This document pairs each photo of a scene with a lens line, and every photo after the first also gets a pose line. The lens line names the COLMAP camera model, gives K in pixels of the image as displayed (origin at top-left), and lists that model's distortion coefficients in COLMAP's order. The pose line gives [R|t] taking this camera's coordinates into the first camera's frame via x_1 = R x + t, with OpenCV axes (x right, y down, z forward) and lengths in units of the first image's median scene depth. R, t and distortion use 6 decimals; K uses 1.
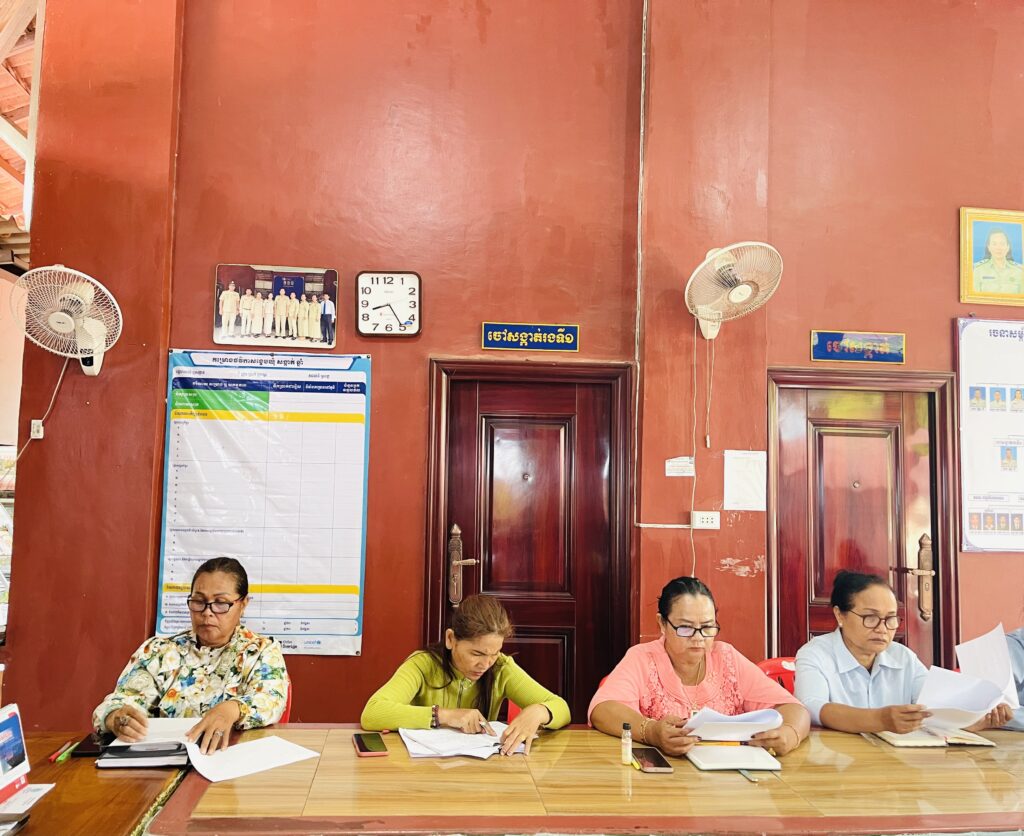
lens RADIAL K [[819.9, 0, 512.0], [0, 819.9, 418.0], [0, 0, 1]] dist [0.106128, -0.252012]
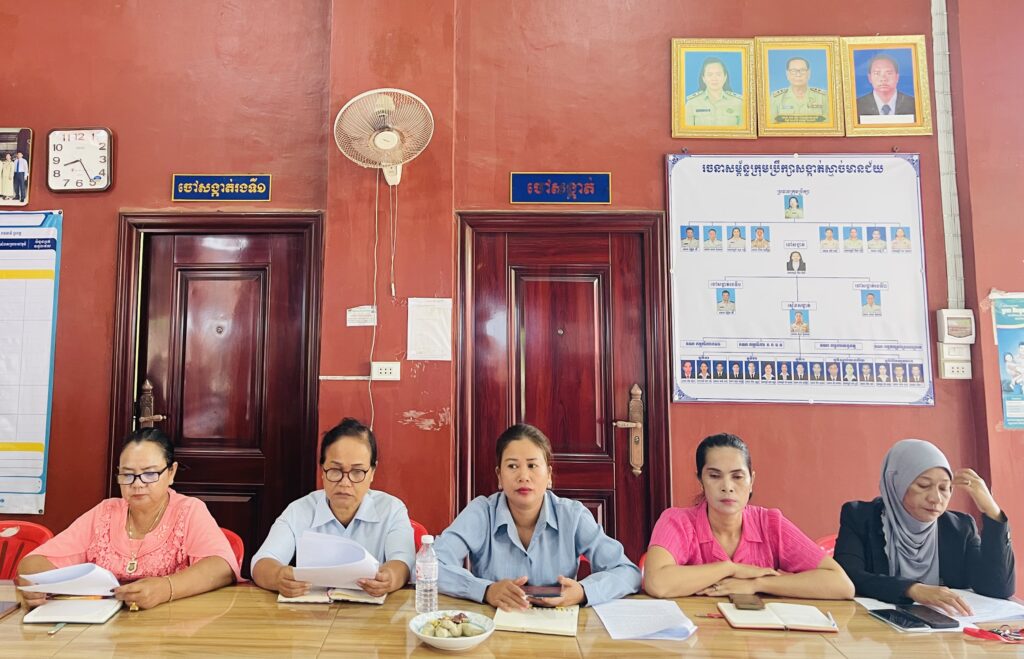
lens RADIAL K [[867.3, 0, 510.2], [0, 867.3, 225.6], [0, 0, 1]] dist [0.011584, 0.003303]
pose [[0.995575, -0.027946, -0.089724, 0.465066], [0.022803, 0.998065, -0.057842, 0.015348], [0.091167, 0.055540, 0.994286, -0.006012]]
